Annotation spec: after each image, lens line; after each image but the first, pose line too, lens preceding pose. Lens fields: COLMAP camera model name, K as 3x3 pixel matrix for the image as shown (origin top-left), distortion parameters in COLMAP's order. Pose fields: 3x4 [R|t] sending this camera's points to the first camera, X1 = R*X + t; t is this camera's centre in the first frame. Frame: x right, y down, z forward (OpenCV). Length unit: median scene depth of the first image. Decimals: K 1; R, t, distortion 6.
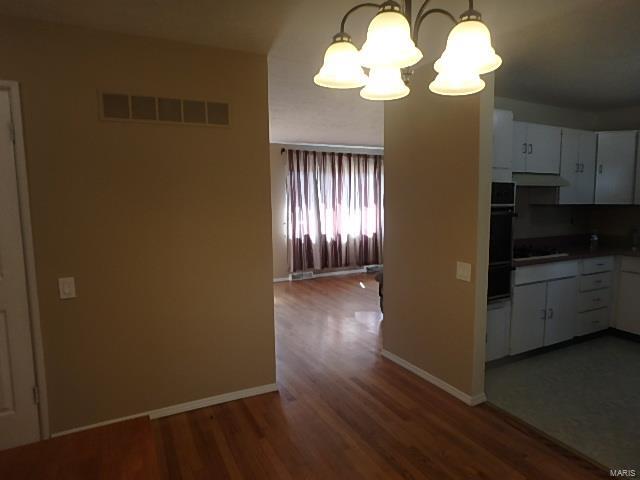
lens RADIAL K [[405.1, 0, 320.0], [0, 405.1, 240.0], [0, 0, 1]] dist [-0.003073, 0.000921]
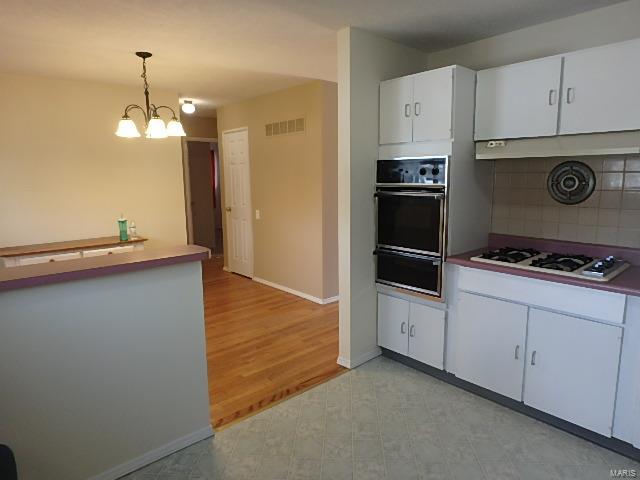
lens RADIAL K [[398.7, 0, 321.7], [0, 398.7, 238.4], [0, 0, 1]] dist [-0.001299, -0.000125]
pose [[0.246784, 0.159081, -0.955924, 1.059182], [-0.090618, 0.985900, 0.140675, -0.064173], [0.964824, 0.051908, 0.257720, 0.506632]]
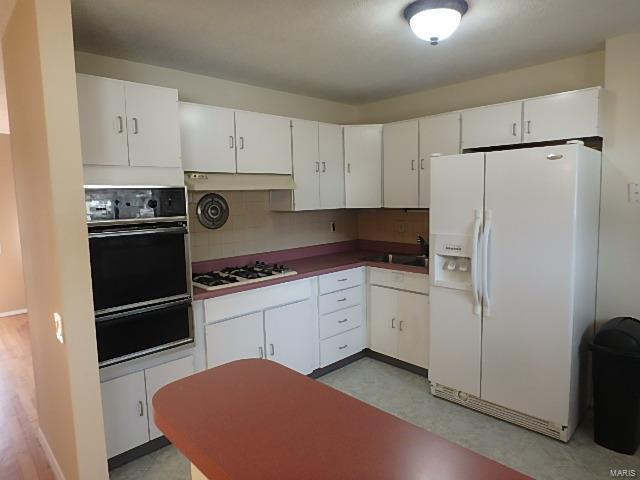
lens RADIAL K [[405.9, 0, 324.0], [0, 405.9, 241.1], [0, 0, 1]] dist [0.003517, 0.000935]
pose [[0.958655, -0.053203, 0.279554, 0.453601], [0.052995, 0.998560, 0.008308, -0.032913], [-0.279593, 0.006851, 0.960094, 0.203196]]
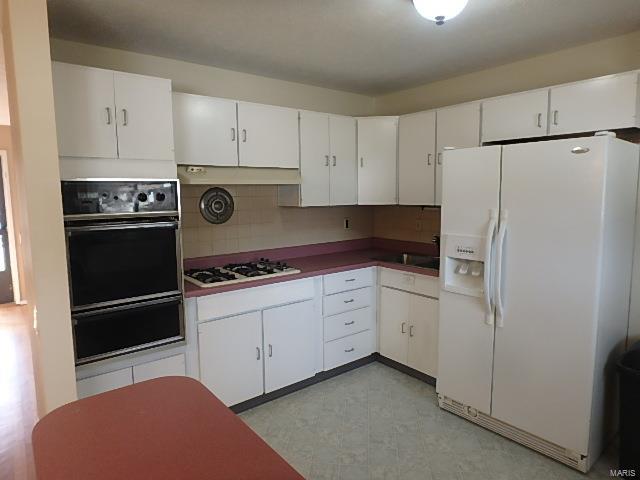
lens RADIAL K [[405.1, 0, 320.0], [0, 405.1, 240.0], [0, 0, 1]] dist [-0.003073, 0.000921]
pose [[0.981874, -0.032406, 0.186746, 0.523485], [0.030308, 0.999441, 0.014081, -0.035891], [-0.187098, -0.008166, 0.982307, 0.231275]]
